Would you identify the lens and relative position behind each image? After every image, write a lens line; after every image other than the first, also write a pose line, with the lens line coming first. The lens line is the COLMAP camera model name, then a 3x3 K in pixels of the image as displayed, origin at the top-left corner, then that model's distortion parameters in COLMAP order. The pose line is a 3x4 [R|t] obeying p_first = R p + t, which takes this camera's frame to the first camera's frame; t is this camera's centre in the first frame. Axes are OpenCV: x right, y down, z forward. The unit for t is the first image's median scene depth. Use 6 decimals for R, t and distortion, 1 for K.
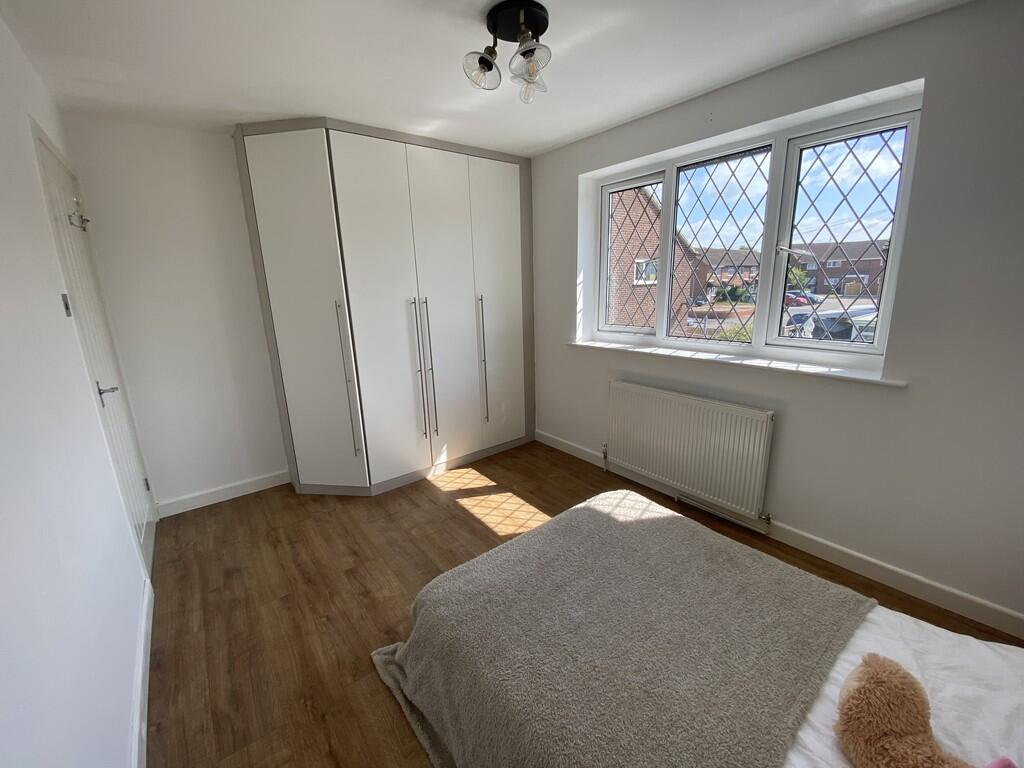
lens RADIAL K [[417.0, 0, 512.0], [0, 417.0, 384.0], [0, 0, 1]] dist [0.038056, -0.025819]
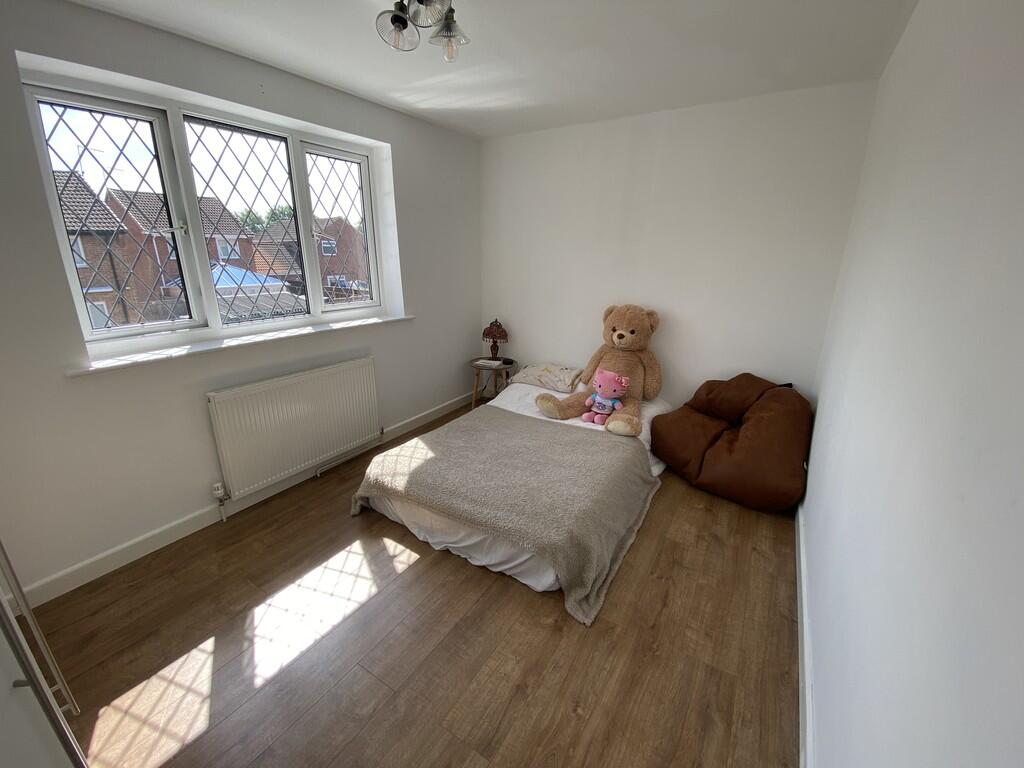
lens RADIAL K [[417.0, 0, 512.0], [0, 417.0, 384.0], [0, 0, 1]] dist [0.038056, -0.025819]
pose [[-0.342488, -0.249749, 0.905720, -0.860467], [0.231472, 0.911875, 0.338975, -0.221300], [-0.910562, 0.325743, -0.254496, 1.027379]]
